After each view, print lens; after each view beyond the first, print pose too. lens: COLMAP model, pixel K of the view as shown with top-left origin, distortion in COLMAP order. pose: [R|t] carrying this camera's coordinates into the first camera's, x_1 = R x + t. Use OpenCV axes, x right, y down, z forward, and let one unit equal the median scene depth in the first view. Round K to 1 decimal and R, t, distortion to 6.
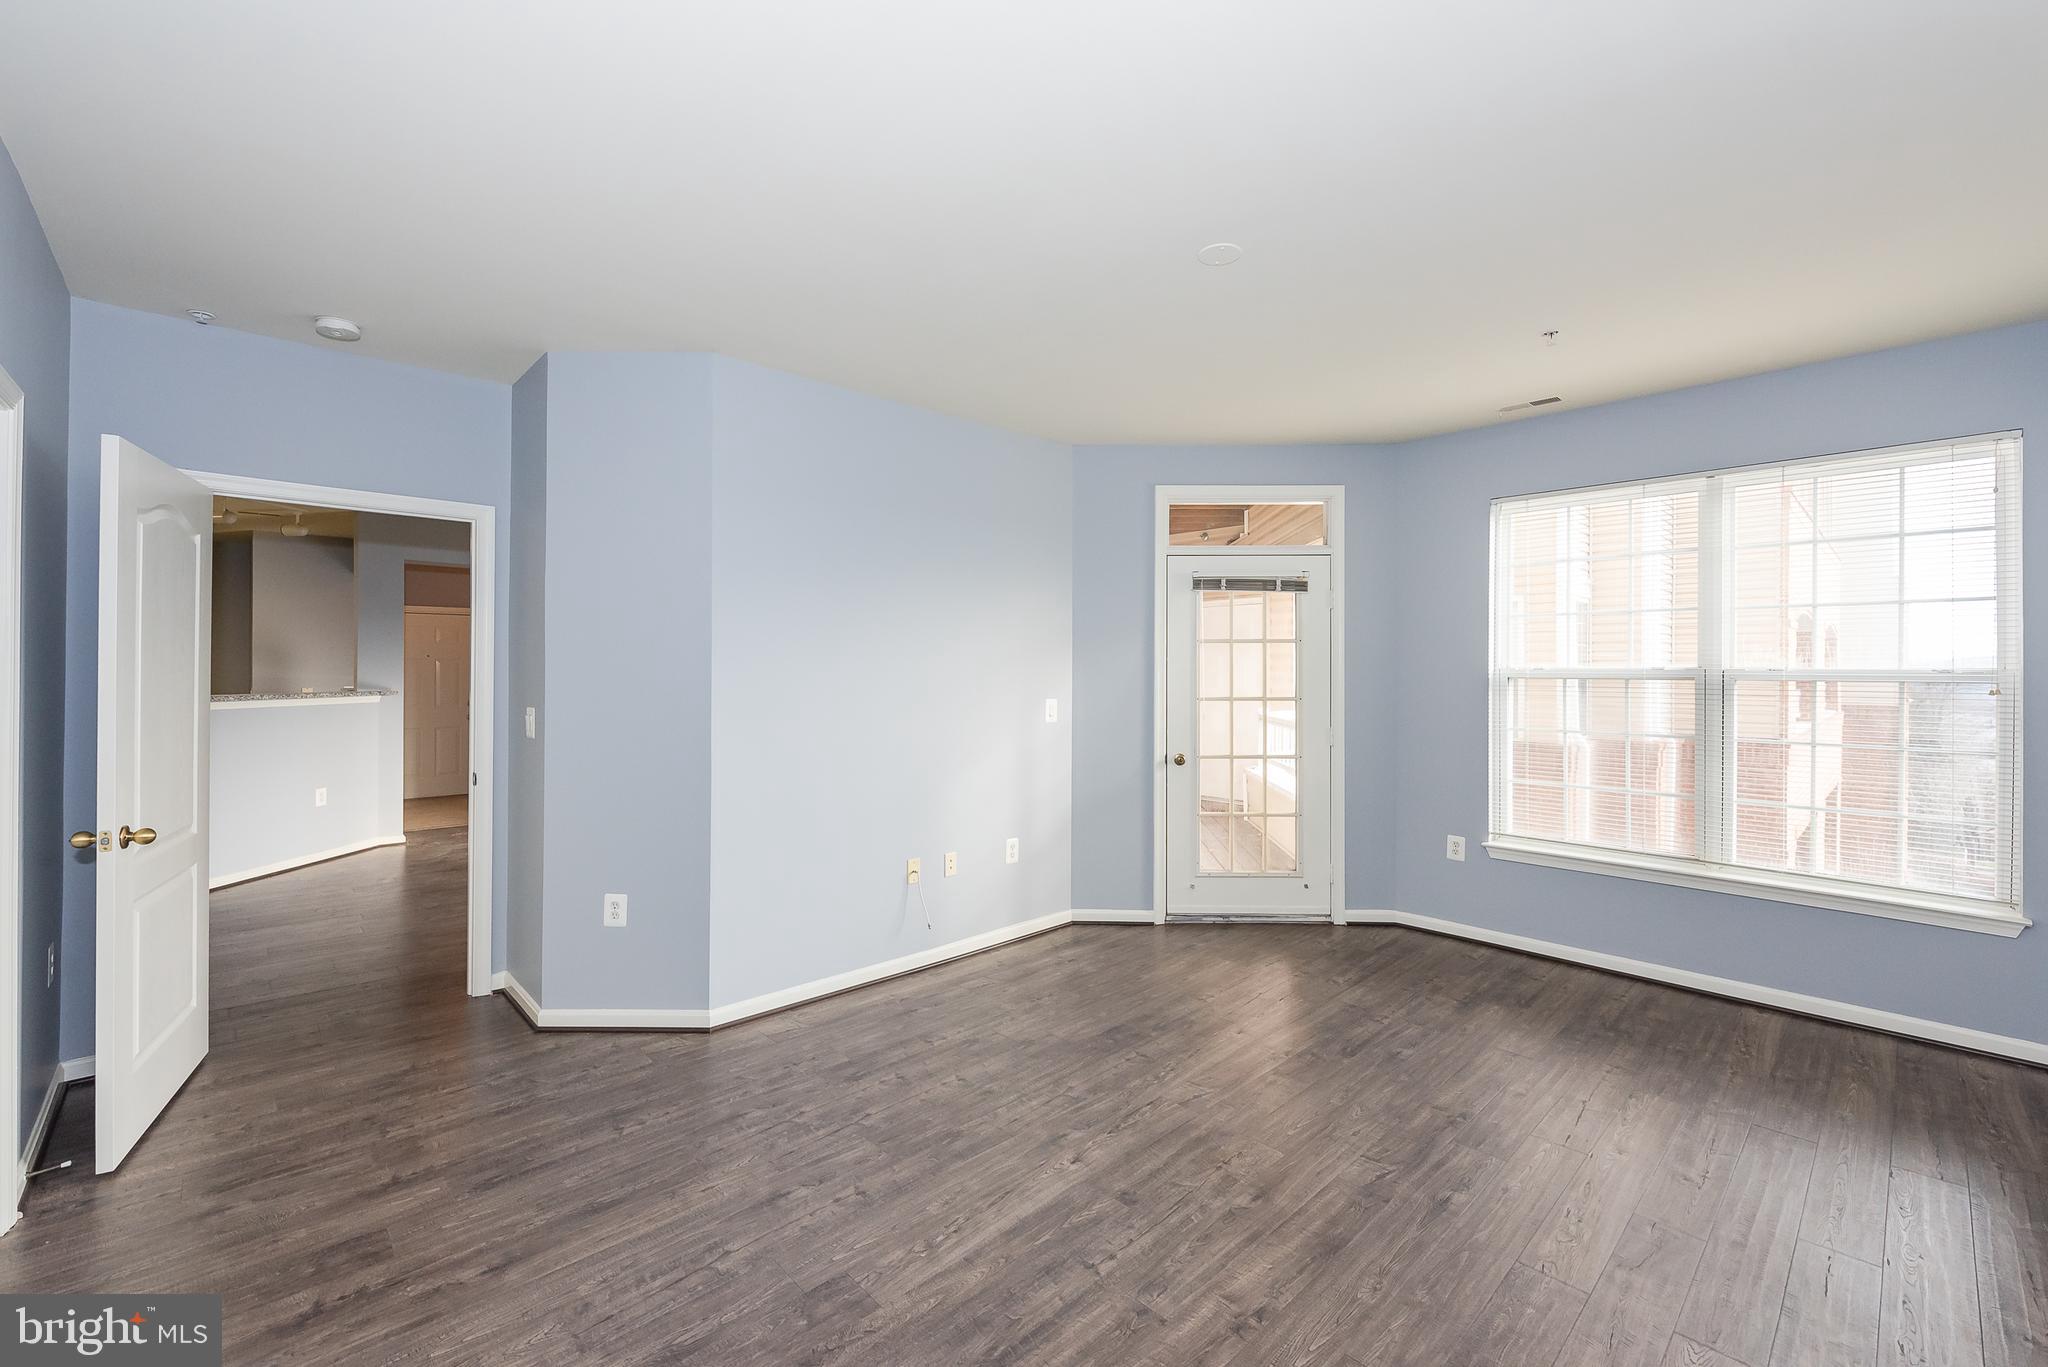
lens RADIAL K [[887.8, 0, 1033.3], [0, 887.8, 672.8], [0, 0, 1]] dist [0.007339, -0.003625]
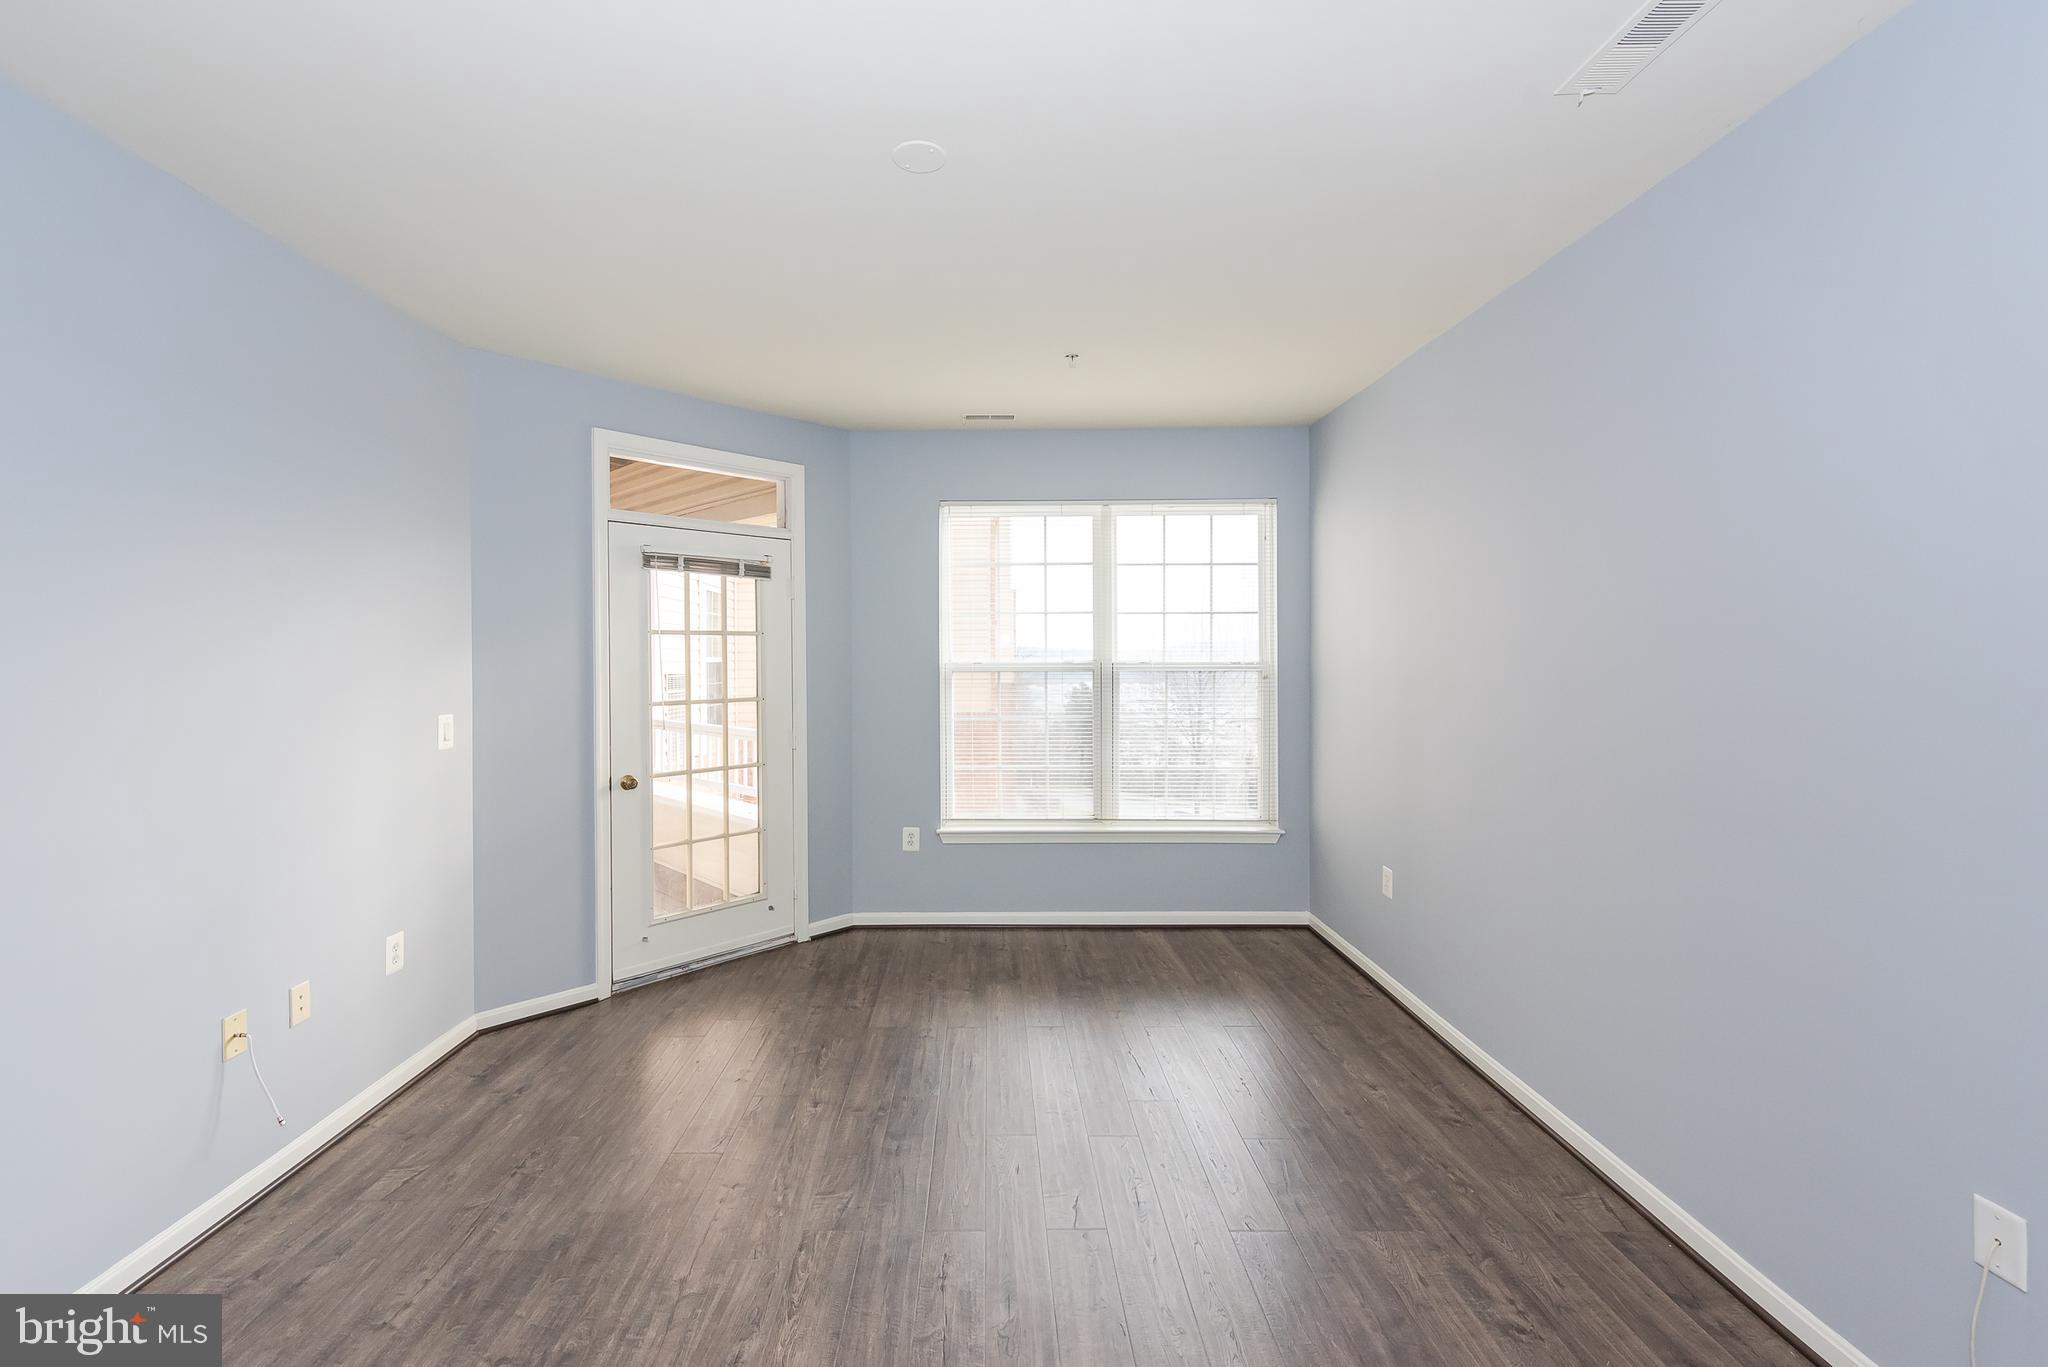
lens RADIAL K [[885.0, 0, 1009.4], [0, 885.0, 666.3], [0, 0, 1]] dist [0.011067, -0.002615]
pose [[0.680054, -0.014043, 0.733028, -0.196411], [0.009806, 0.999901, 0.010058, -0.010530], [-0.733096, 0.000348, 0.680125, 0.235905]]
